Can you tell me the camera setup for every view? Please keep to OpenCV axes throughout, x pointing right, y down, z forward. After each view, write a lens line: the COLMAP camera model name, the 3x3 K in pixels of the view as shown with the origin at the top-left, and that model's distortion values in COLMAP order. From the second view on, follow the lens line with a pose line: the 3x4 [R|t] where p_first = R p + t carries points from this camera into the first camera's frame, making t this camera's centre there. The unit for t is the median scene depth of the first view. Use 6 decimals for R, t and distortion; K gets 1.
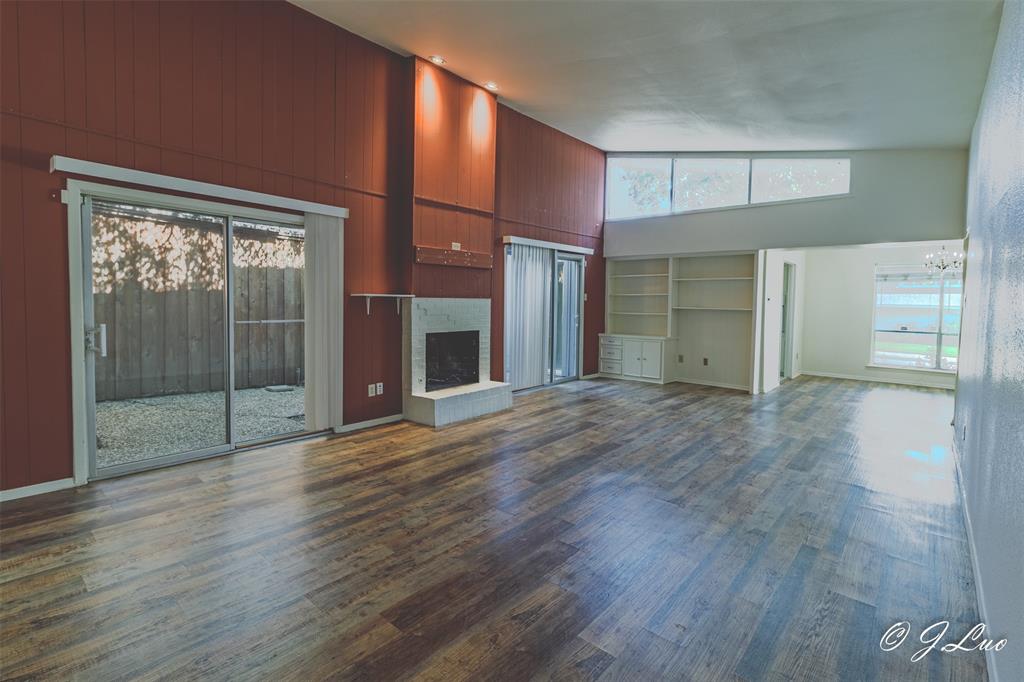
lens RADIAL K [[492.0, 0, 549.7], [0, 492.0, 298.8], [0, 0, 1]] dist [0.001223, 0.001885]
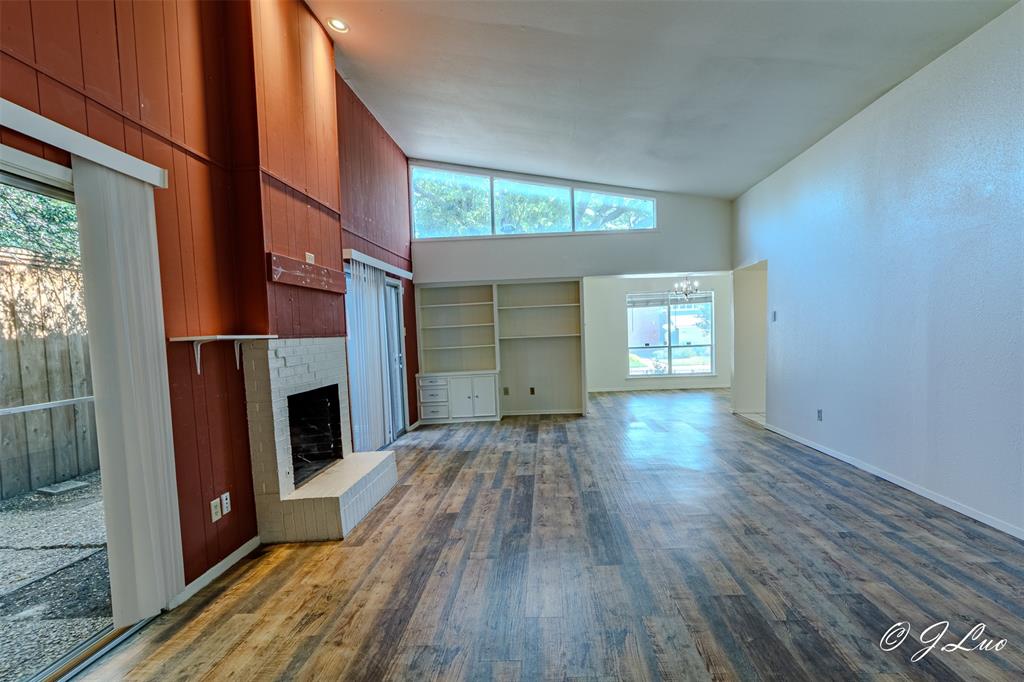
lens RADIAL K [[488.3, 0, 552.7], [0, 488.3, 346.4], [0, 0, 1]] dist [0.002241, 0.000675]
pose [[0.780465, -0.067658, 0.621528, -0.369272], [0.051520, 0.997706, 0.043914, -0.002486], [-0.623074, -0.002253, 0.782160, 0.310172]]
